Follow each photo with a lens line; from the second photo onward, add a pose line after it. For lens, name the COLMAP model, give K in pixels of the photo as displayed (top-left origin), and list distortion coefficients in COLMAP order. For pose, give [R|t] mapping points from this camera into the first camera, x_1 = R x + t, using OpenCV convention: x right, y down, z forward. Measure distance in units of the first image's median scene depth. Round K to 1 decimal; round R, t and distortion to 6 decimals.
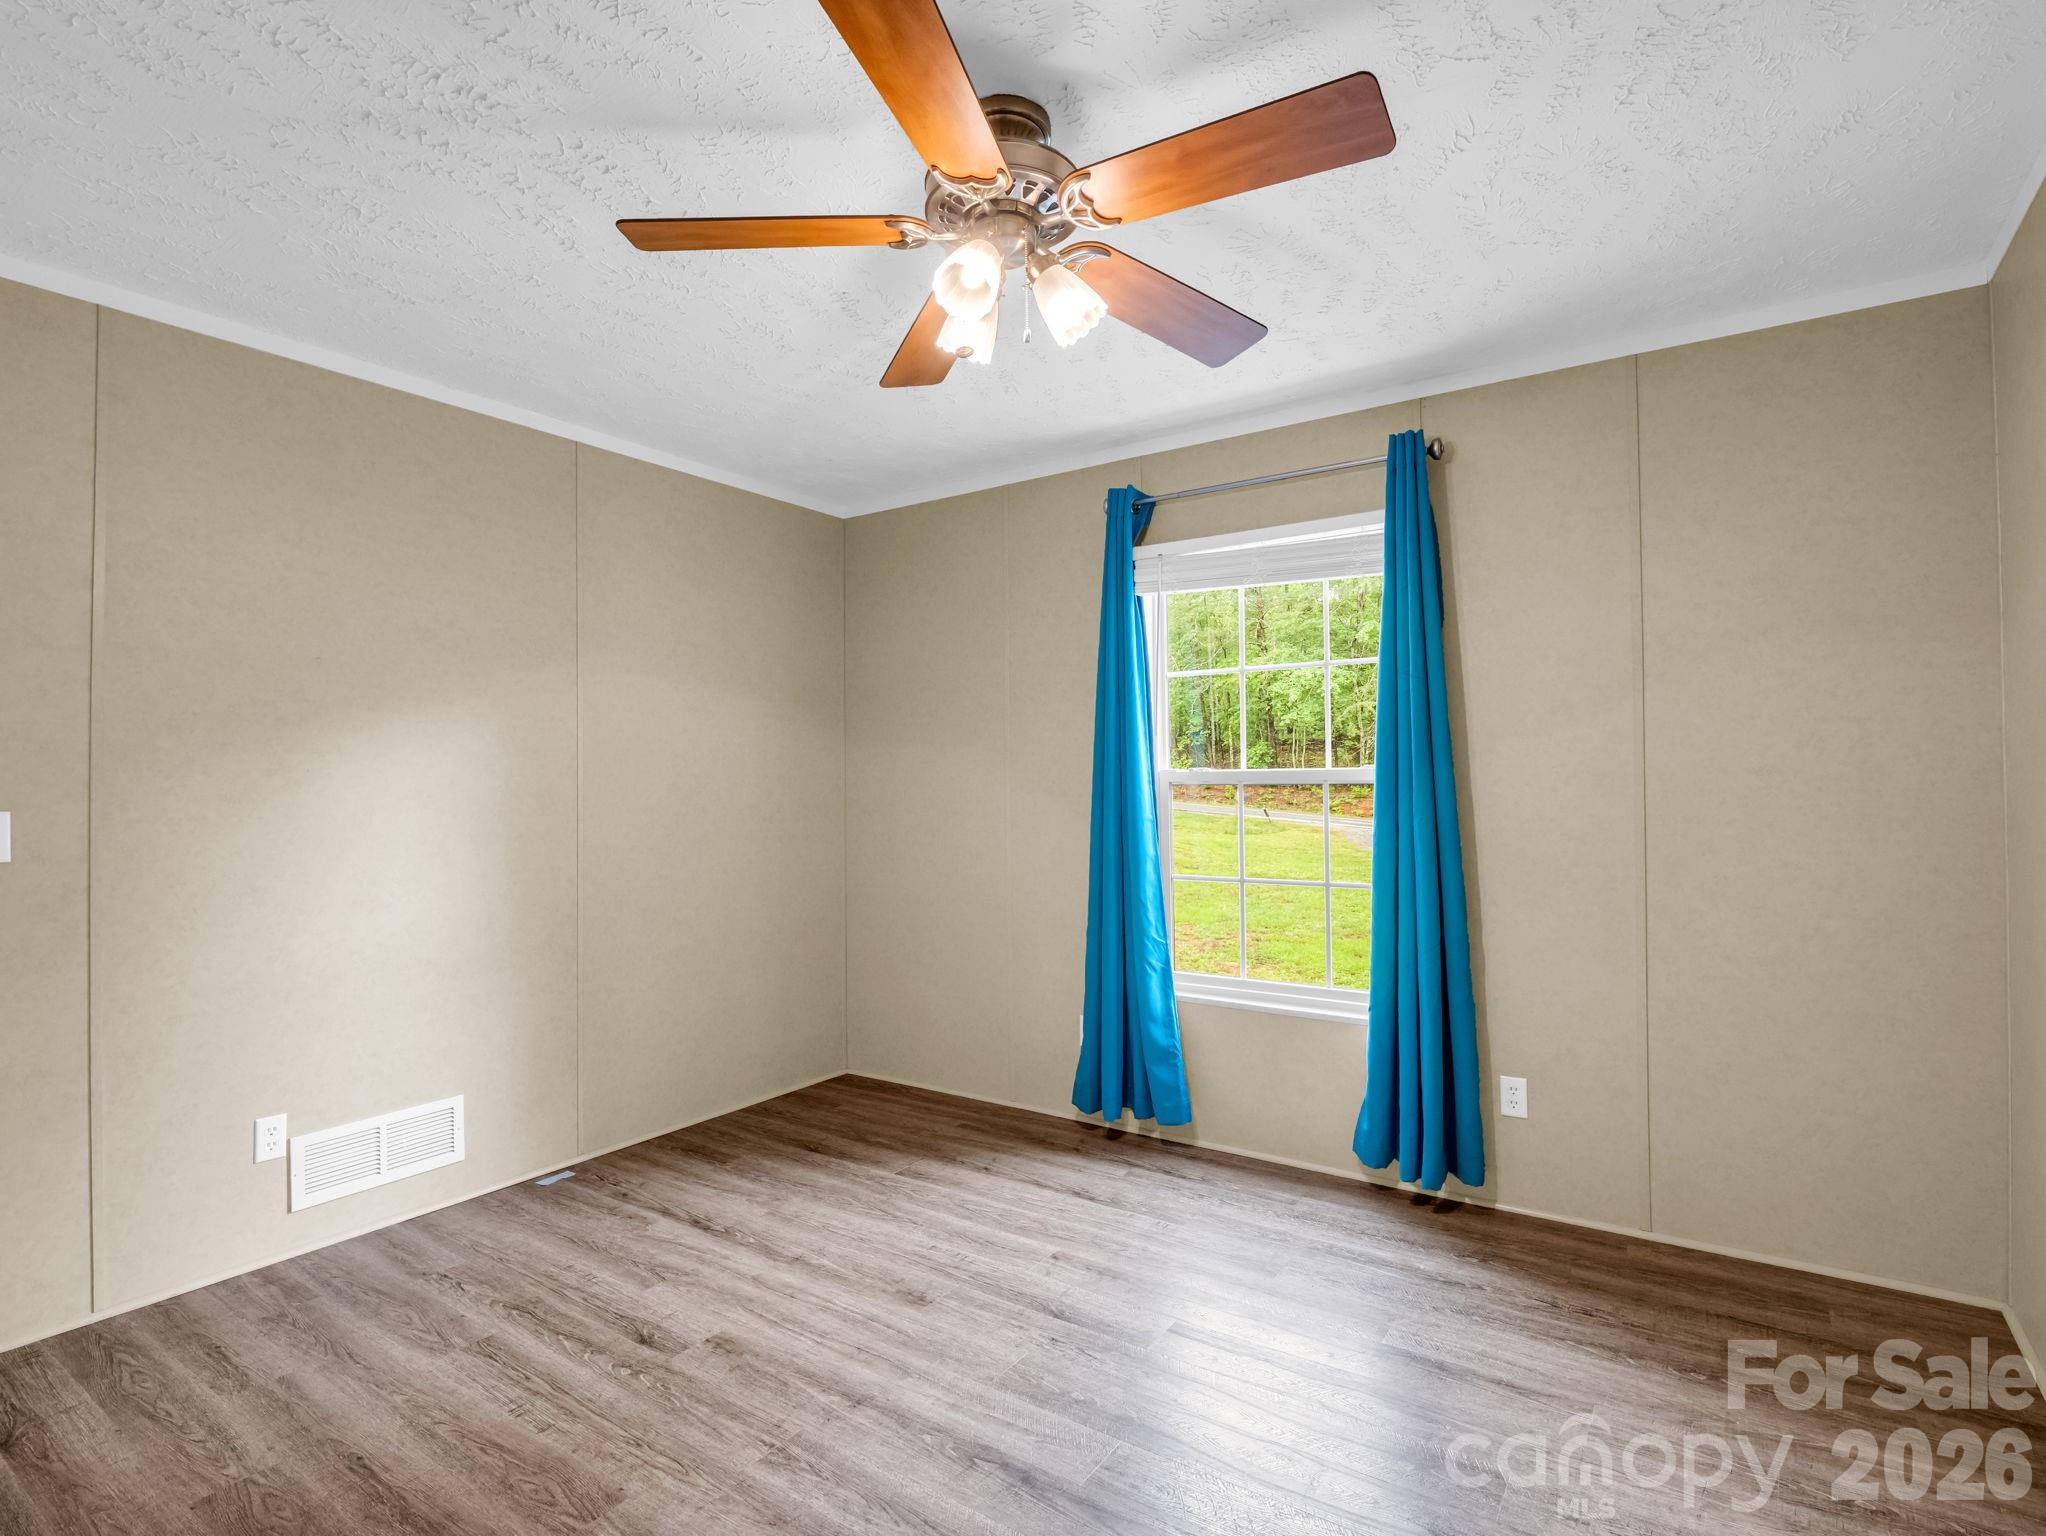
lens RADIAL K [[1031.0, 0, 1016.8], [0, 1031.0, 767.6], [0, 0, 1]] dist [-0.007109, -0.010008]
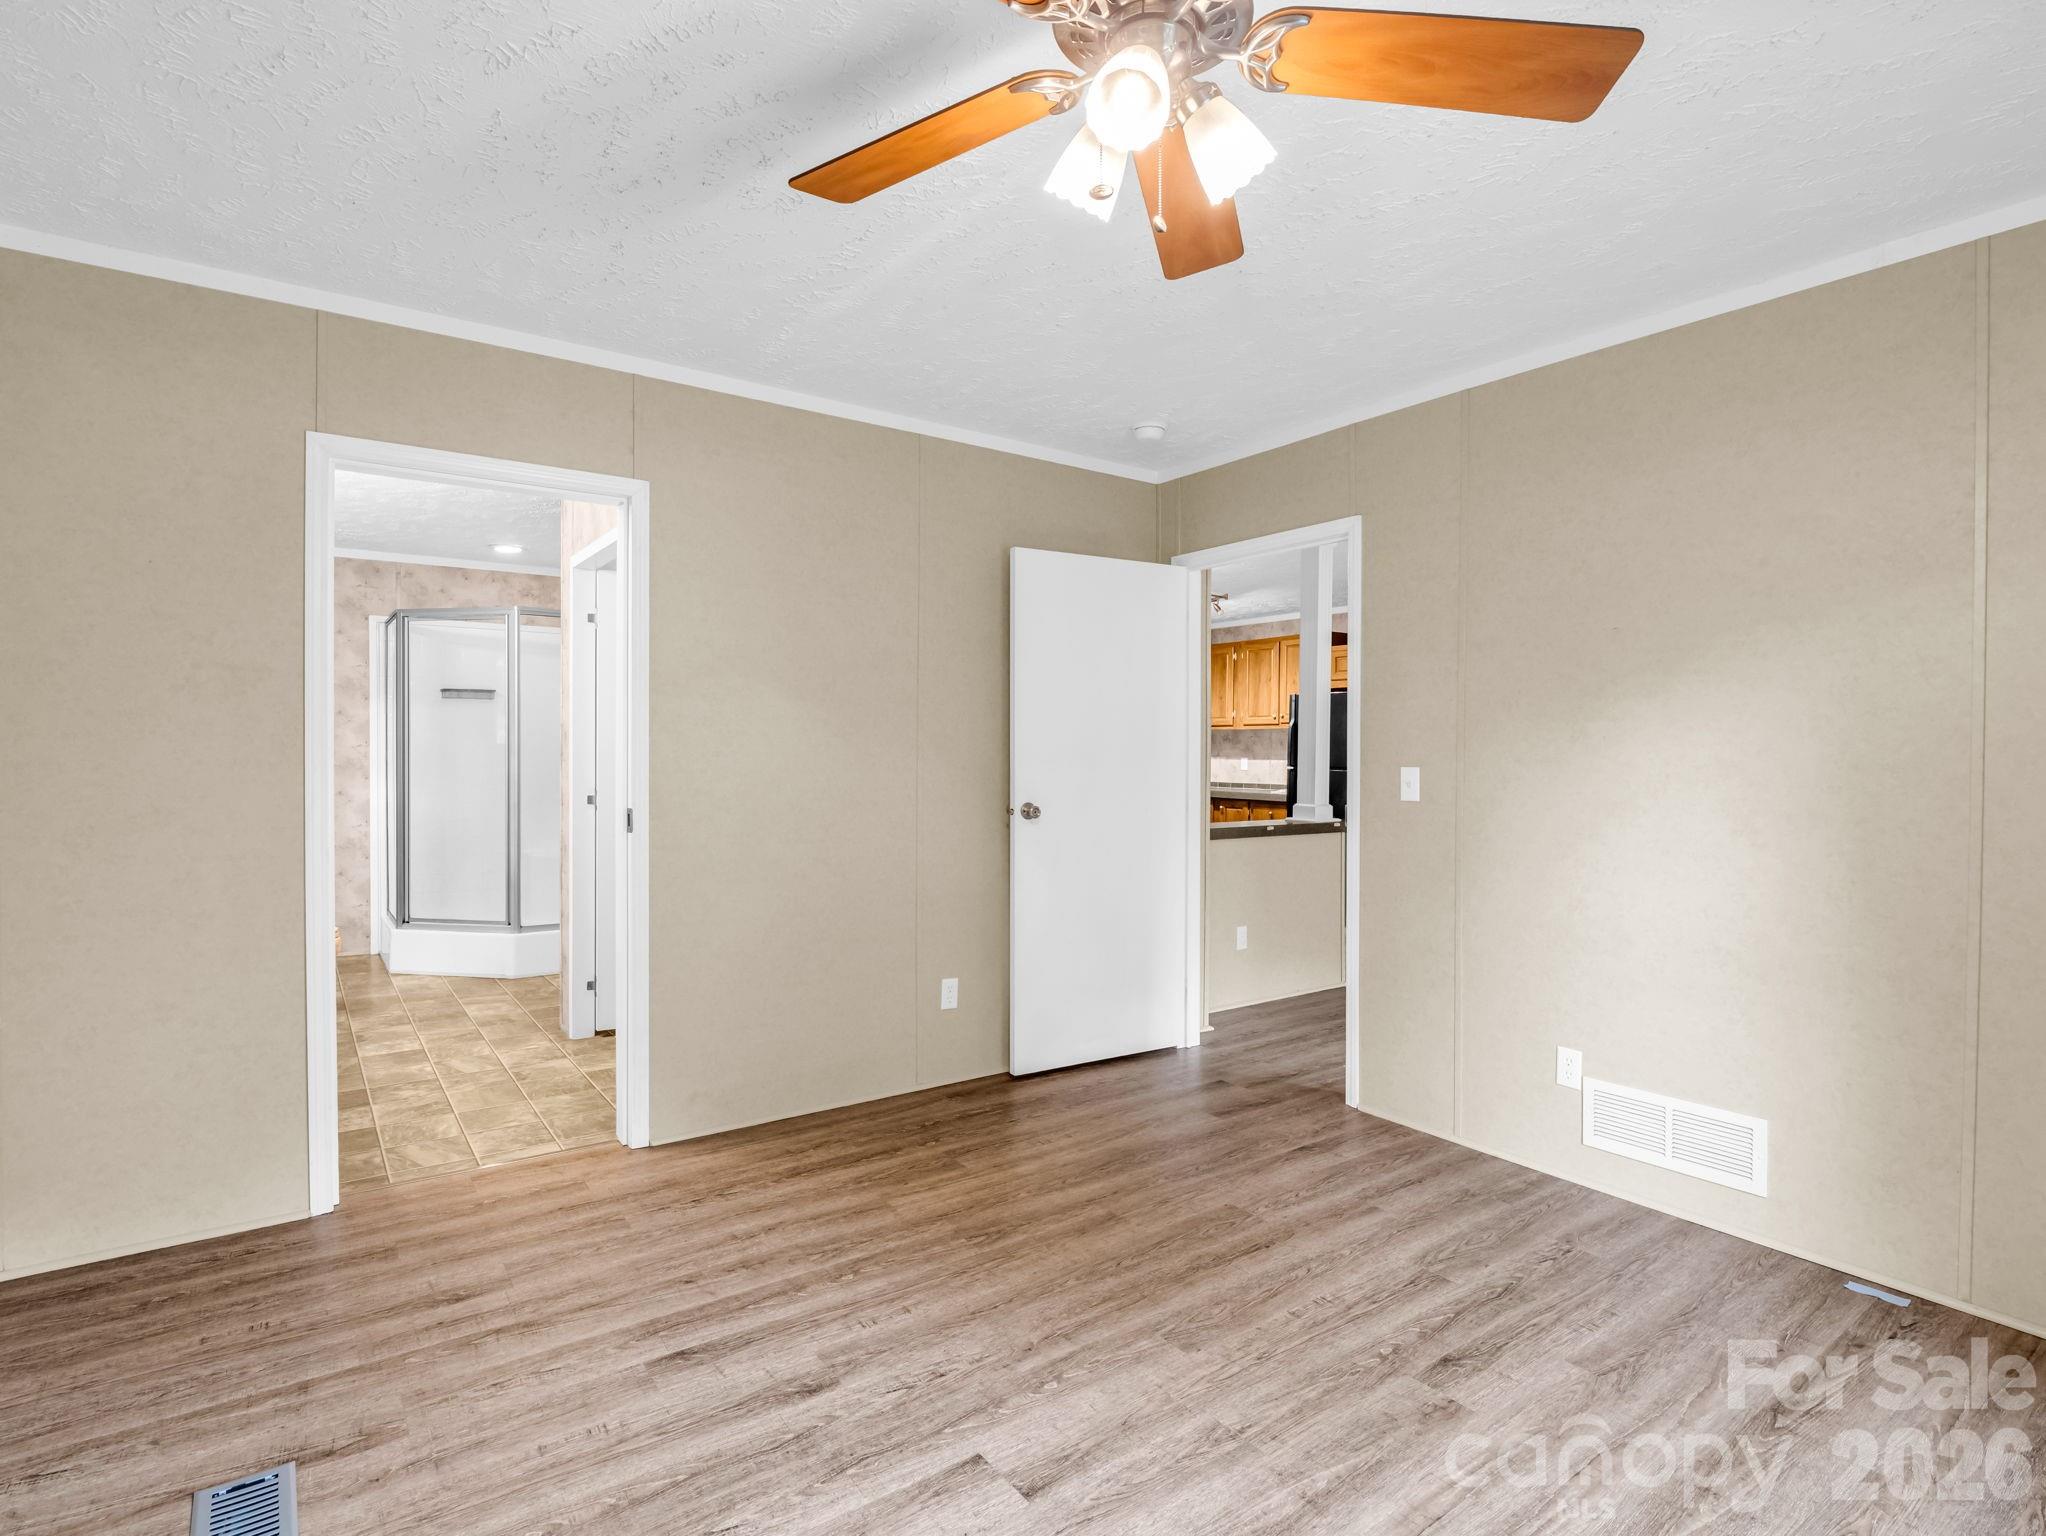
lens RADIAL K [[1007.3, 0, 971.1], [0, 1007.3, 763.9], [0, 0, 1]] dist [-0.016991, 0.000085]
pose [[-0.355401, 0.017007, -0.934559, 0.516280], [0.009297, 0.999849, 0.014660, 0.009361], [0.934668, -0.003478, -0.355506, 0.783127]]
